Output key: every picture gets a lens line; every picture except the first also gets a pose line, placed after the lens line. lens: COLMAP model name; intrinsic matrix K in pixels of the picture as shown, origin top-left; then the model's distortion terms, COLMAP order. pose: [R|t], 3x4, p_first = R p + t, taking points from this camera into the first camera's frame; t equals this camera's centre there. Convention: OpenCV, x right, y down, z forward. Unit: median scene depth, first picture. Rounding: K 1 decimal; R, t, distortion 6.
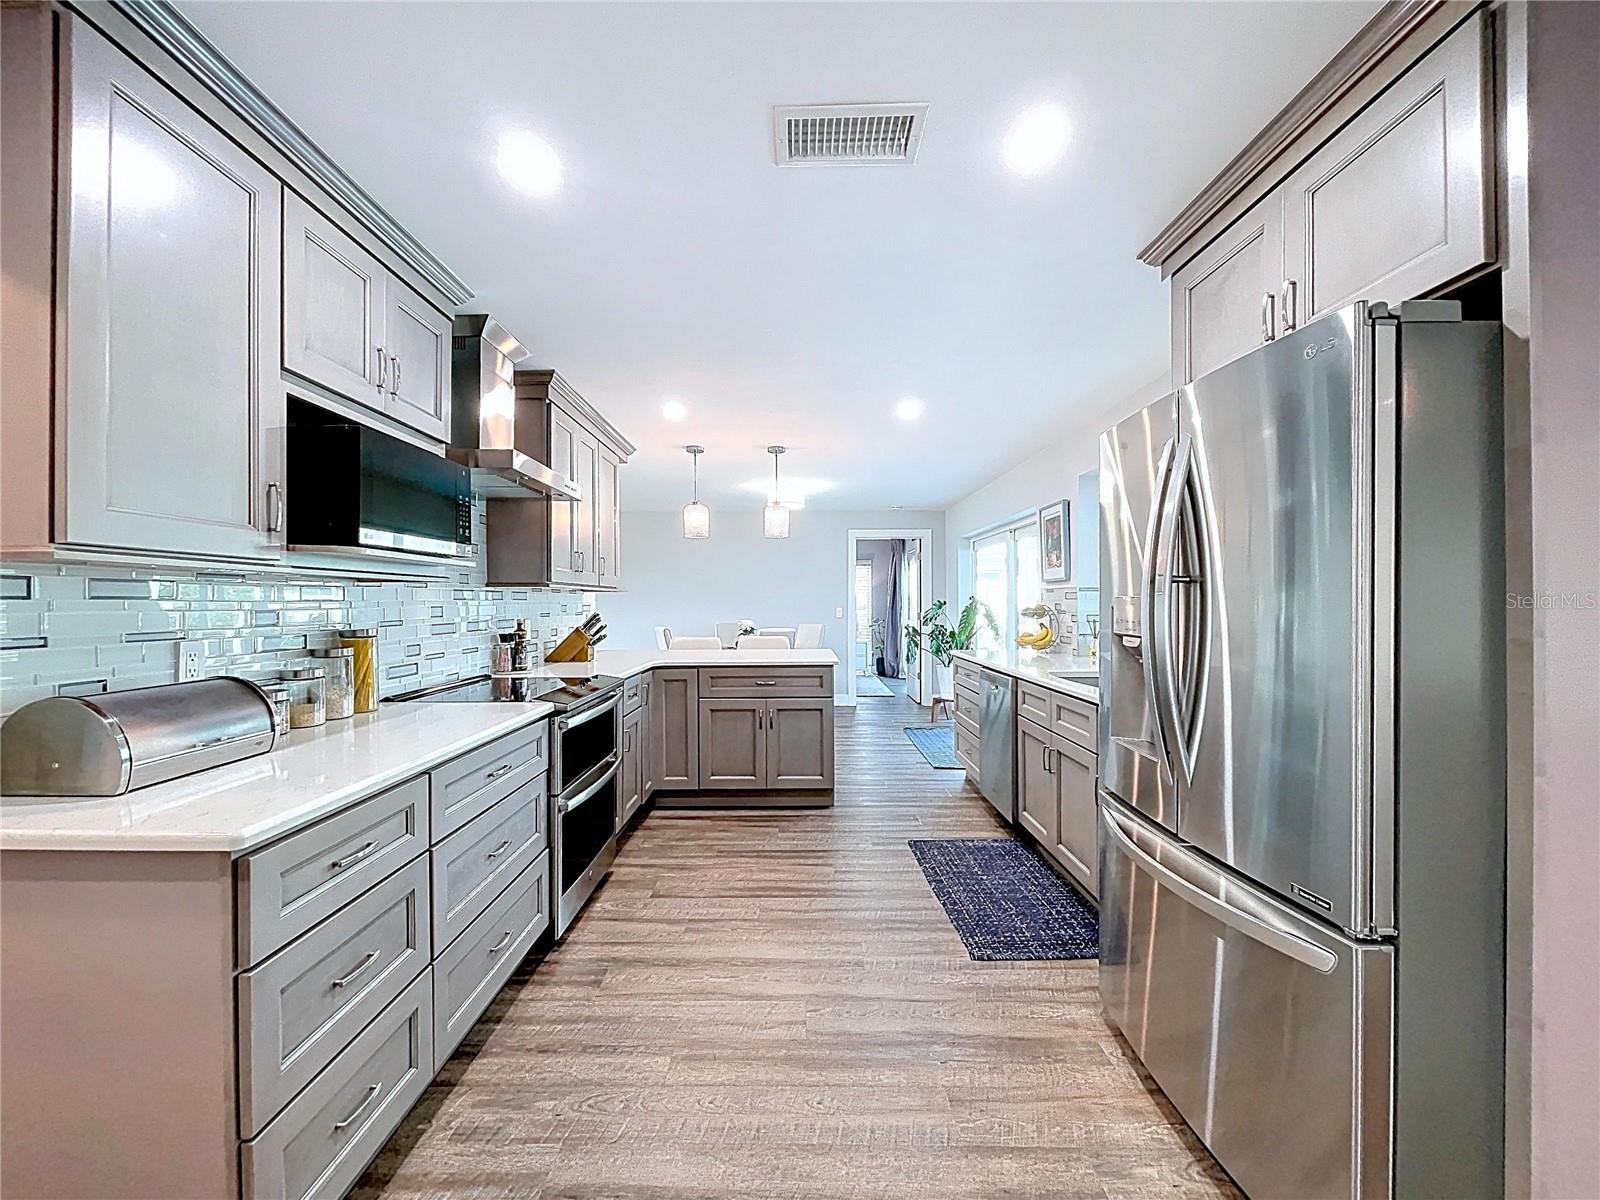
lens RADIAL K [[650.2, 0, 789.9], [0, 650.2, 608.2], [0, 0, 1]] dist [-0.003768, 0.000173]
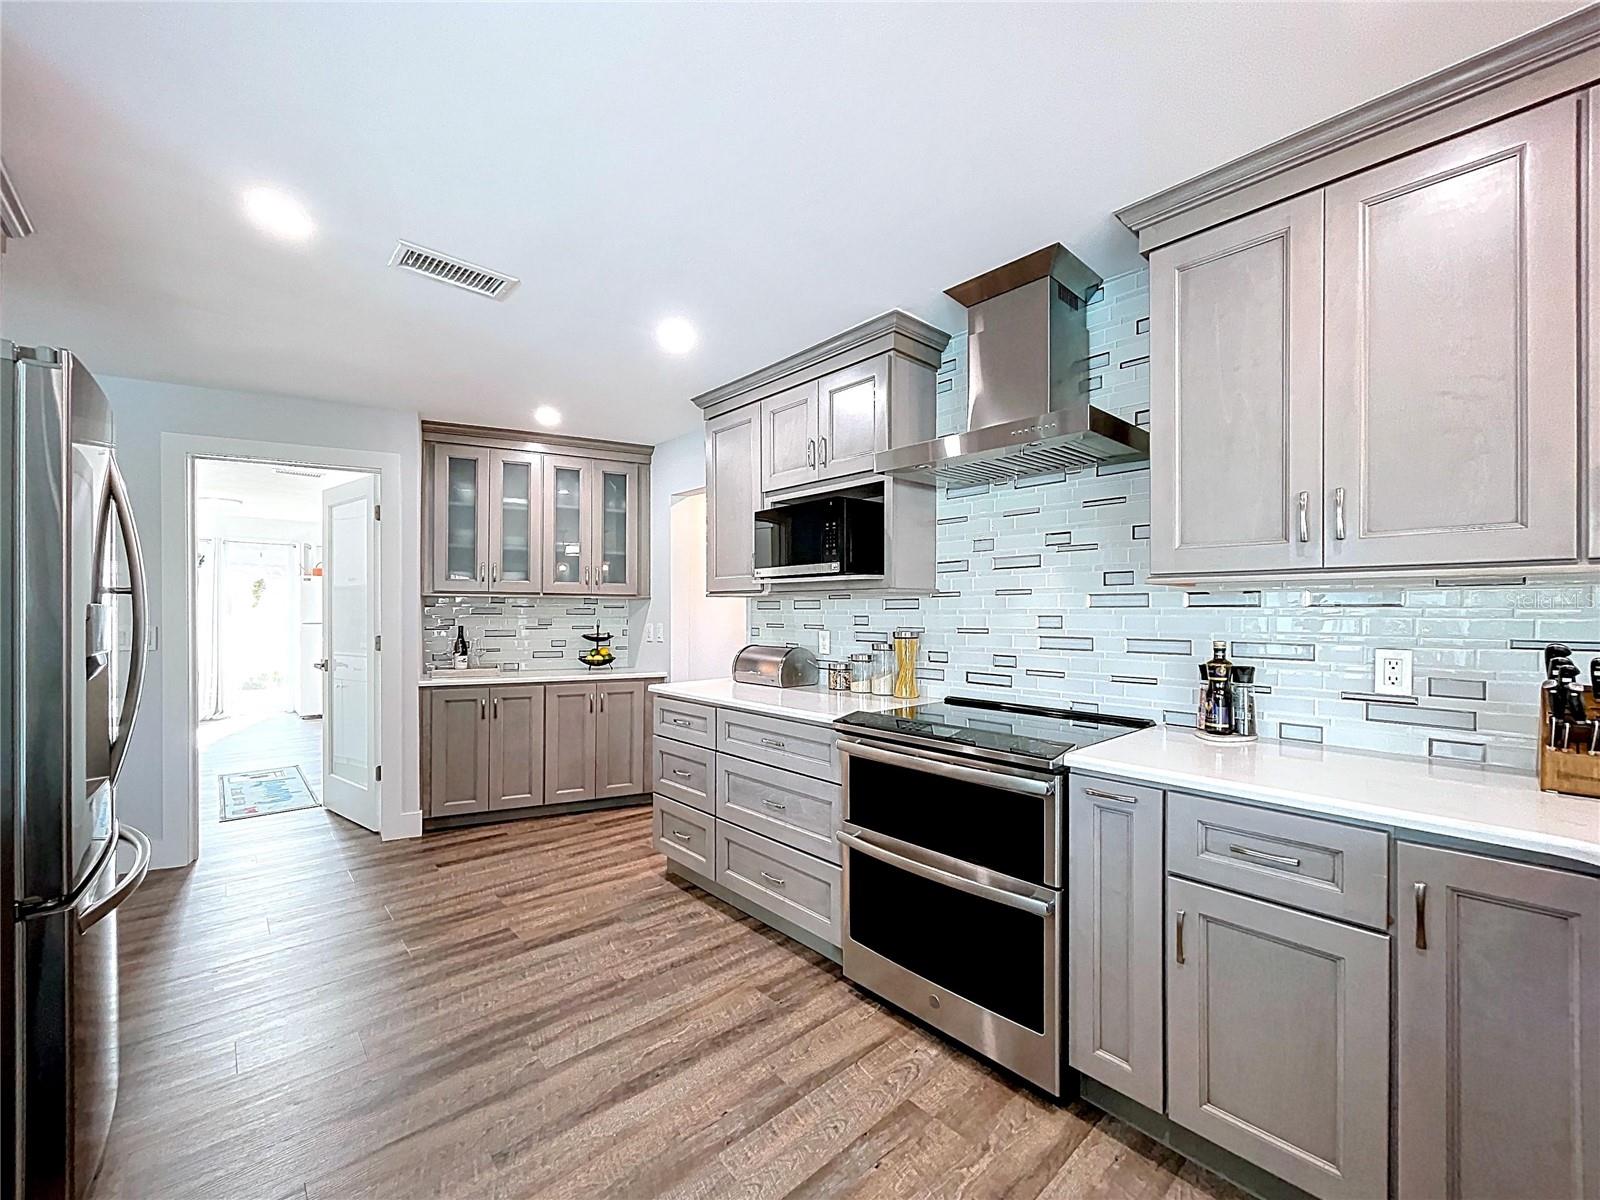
lens RADIAL K [[650.2, 0, 789.9], [0, 650.2, 608.2], [0, 0, 1]] dist [-0.003768, 0.000173]
pose [[-0.736168, -0.000223, -0.676799, 0.293652], [-0.005204, 0.999972, 0.005331, -0.015742], [0.676779, 0.007447, -0.736148, 1.463791]]
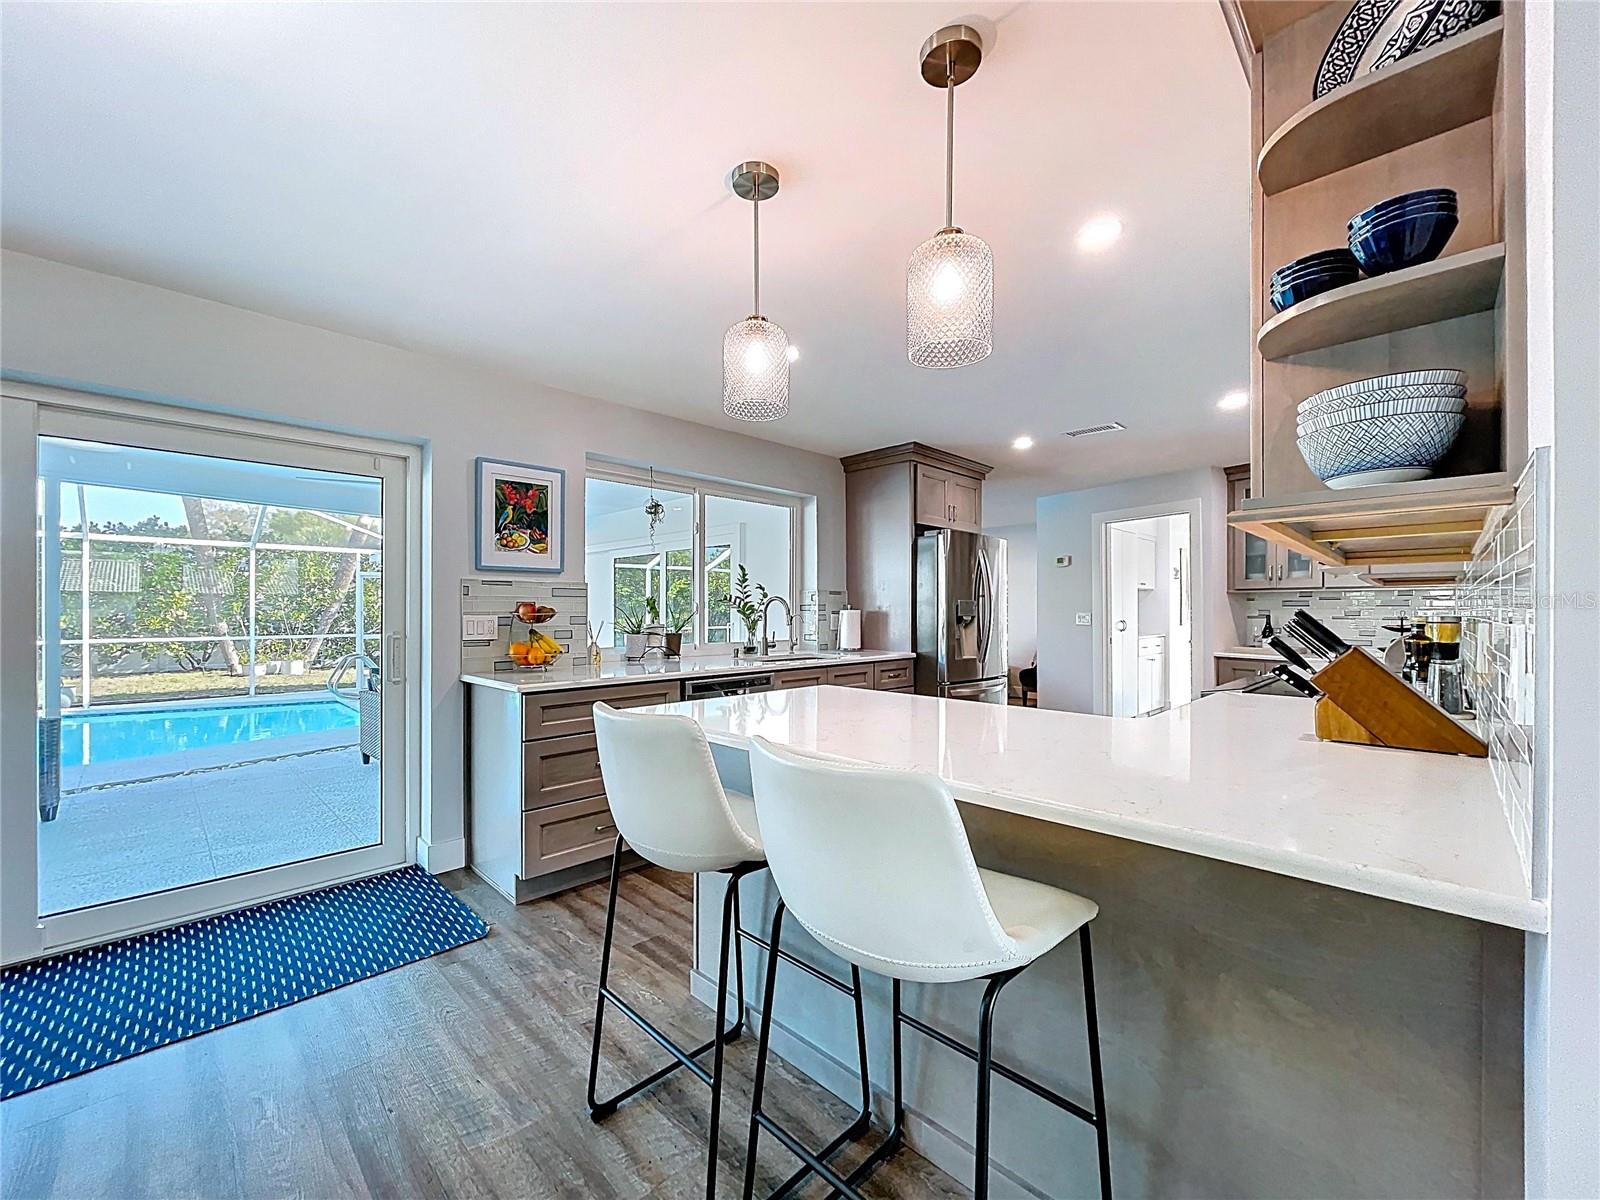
lens RADIAL K [[650.2, 0, 789.9], [0, 650.2, 608.2], [0, 0, 1]] dist [-0.003768, 0.000173]
pose [[-0.710063, 0.006492, 0.704108, -0.548187], [0.010690, 0.999942, 0.001561, -0.001509], [-0.704057, 0.008635, -0.710091, 2.249333]]
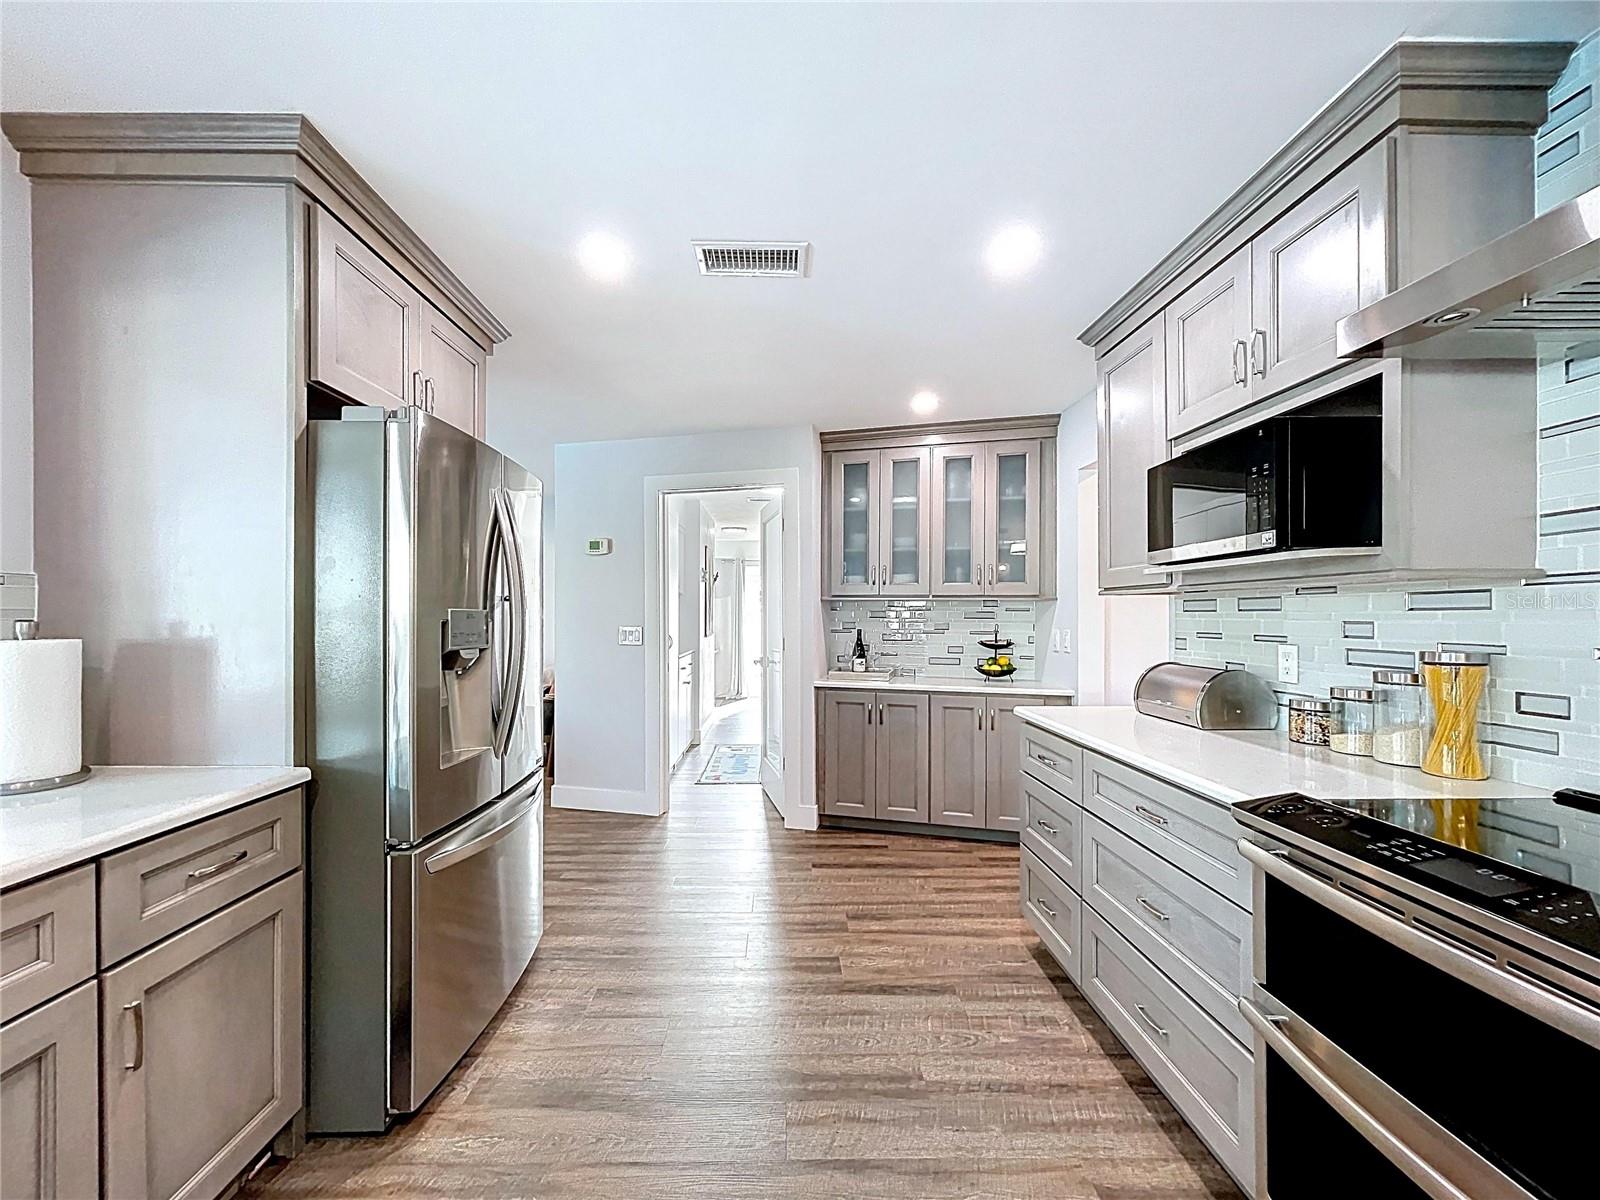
lens RADIAL K [[651.9, 0, 788.1], [0, 651.9, 615.9], [0, 0, 1]] dist [-0.007271, 0.000327]
pose [[-0.999683, 0.004784, -0.024703, 0.029900], [0.004506, 0.999926, 0.011308, -0.013044], [0.024755, 0.011193, -0.999631, 1.359221]]
